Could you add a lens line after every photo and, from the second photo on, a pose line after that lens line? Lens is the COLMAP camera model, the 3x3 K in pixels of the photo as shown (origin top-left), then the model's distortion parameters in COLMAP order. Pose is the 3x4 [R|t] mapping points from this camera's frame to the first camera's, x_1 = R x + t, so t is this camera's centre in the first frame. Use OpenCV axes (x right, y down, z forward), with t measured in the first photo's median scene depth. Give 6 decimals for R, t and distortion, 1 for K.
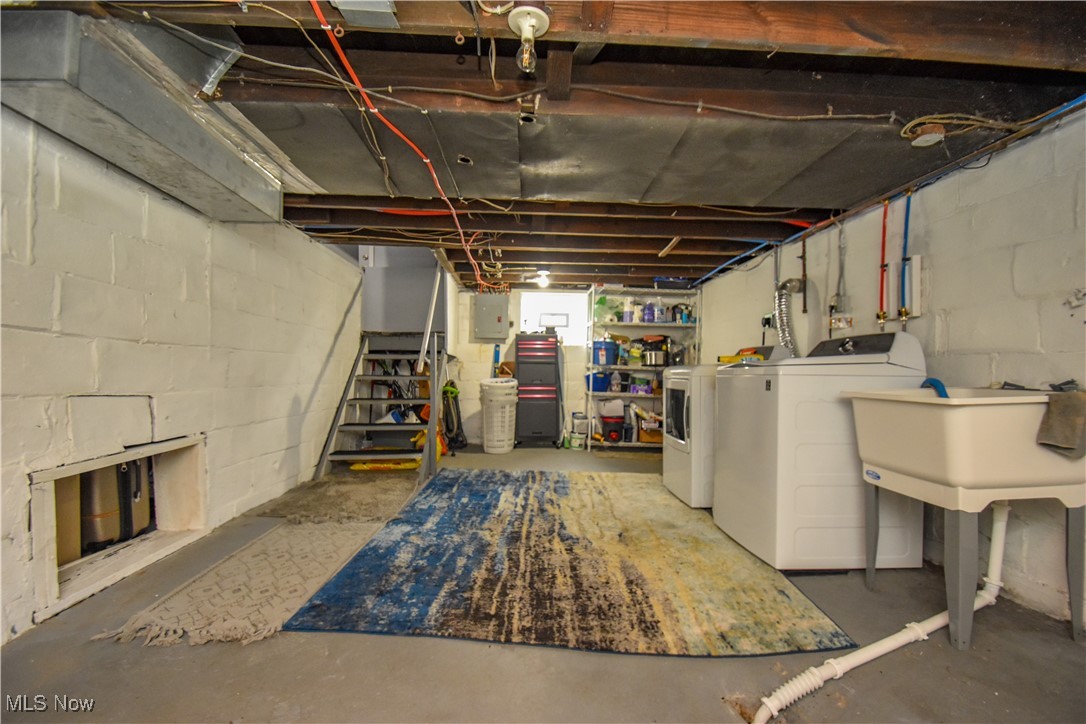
lens RADIAL K [[483.7, 0, 540.0], [0, 483.7, 381.8], [0, 0, 1]] dist [0.018767, -0.017244]
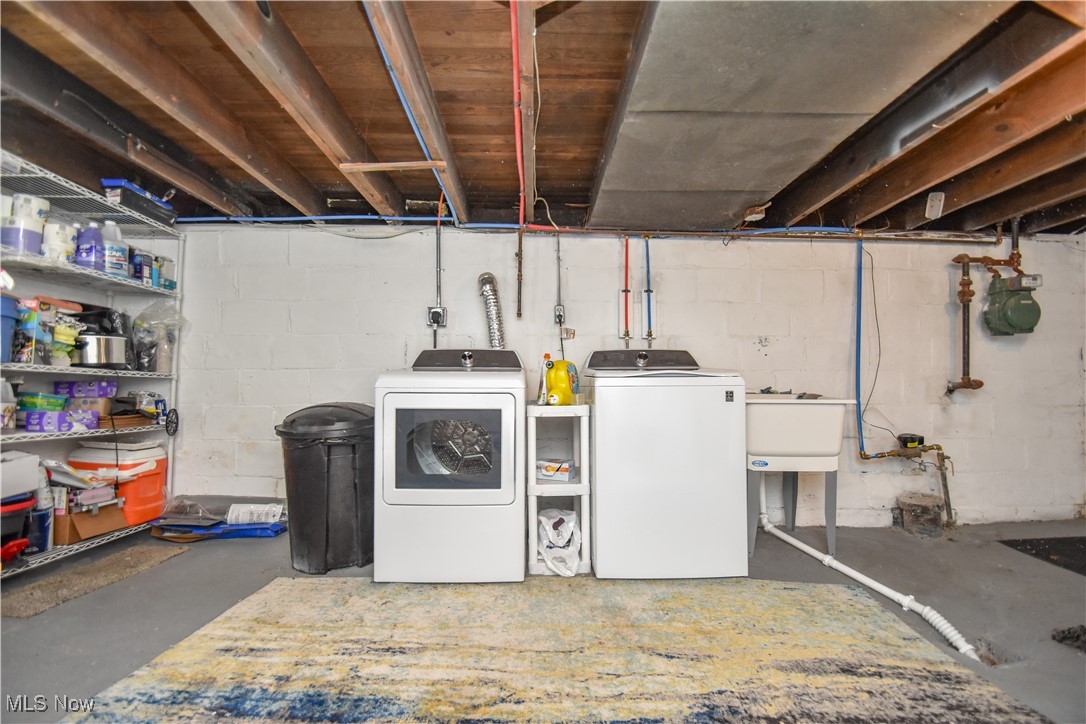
lens RADIAL K [[483.7, 0, 540.0], [0, 483.7, 381.8], [0, 0, 1]] dist [0.018767, -0.017244]
pose [[0.010867, -0.002801, 0.999937, -0.303743], [0.016697, 0.999857, 0.002619, -0.018278], [-0.999802, 0.016668, 0.010912, 0.801106]]
